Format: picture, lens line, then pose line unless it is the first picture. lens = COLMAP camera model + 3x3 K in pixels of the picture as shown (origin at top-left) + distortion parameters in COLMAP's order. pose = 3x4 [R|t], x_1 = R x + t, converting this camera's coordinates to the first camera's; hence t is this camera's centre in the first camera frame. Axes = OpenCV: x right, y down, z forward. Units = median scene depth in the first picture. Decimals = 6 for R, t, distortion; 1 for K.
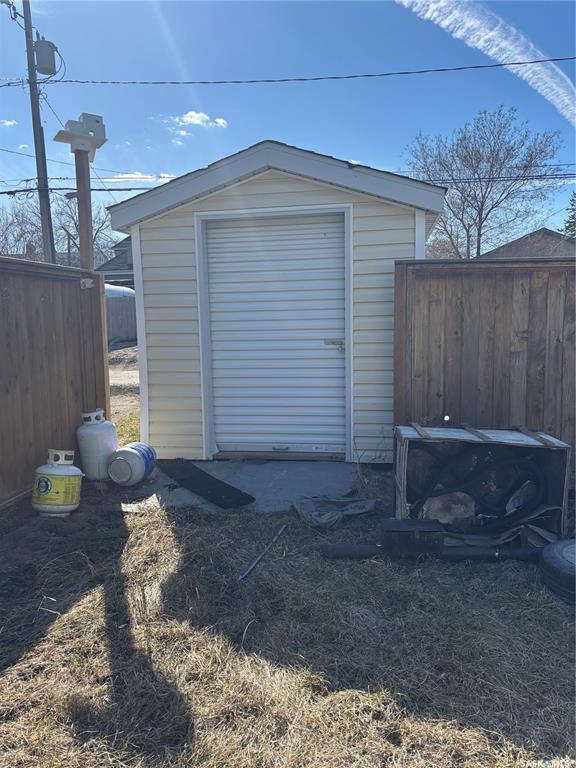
lens RADIAL K [[582.1, 0, 287.9], [0, 582.1, 382.1], [0, 0, 1]] dist [0.010989, -0.011468]
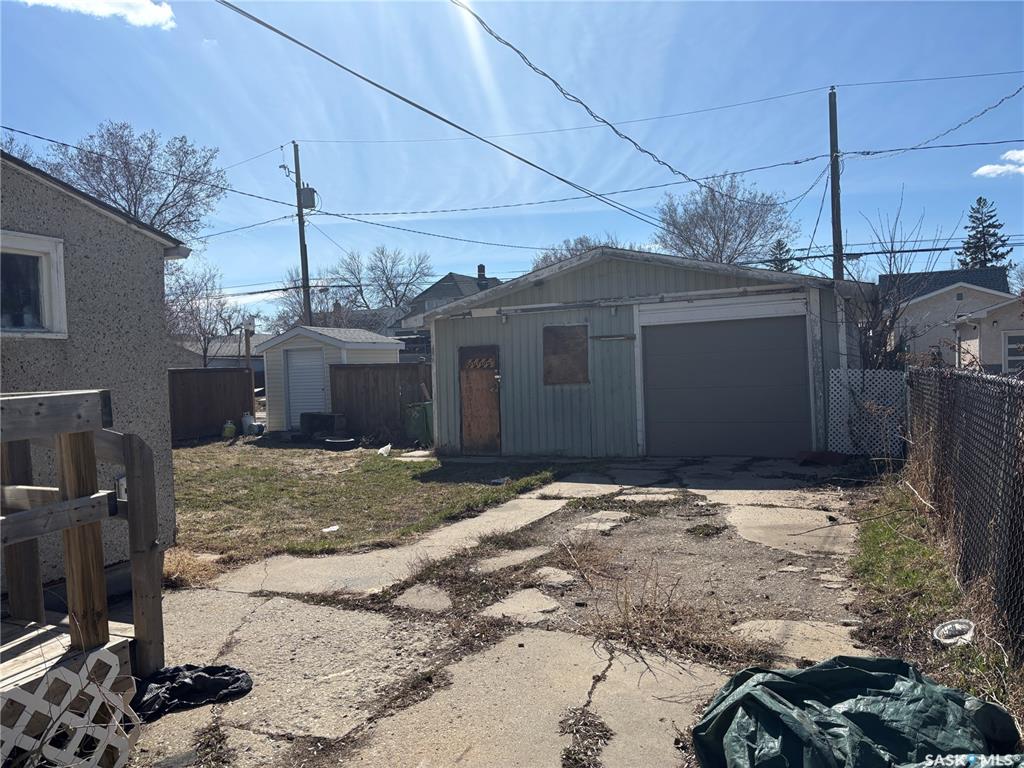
lens RADIAL K [[776.1, 0, 511.3], [0, 776.1, 385.2], [0, 0, 1]] dist [0.010989, -0.011468]
pose [[0.969528, -0.010817, -0.244741, 0.542709], [-0.009730, 0.996536, -0.082586, 0.061323], [0.244787, 0.082451, 0.966065, -0.706059]]
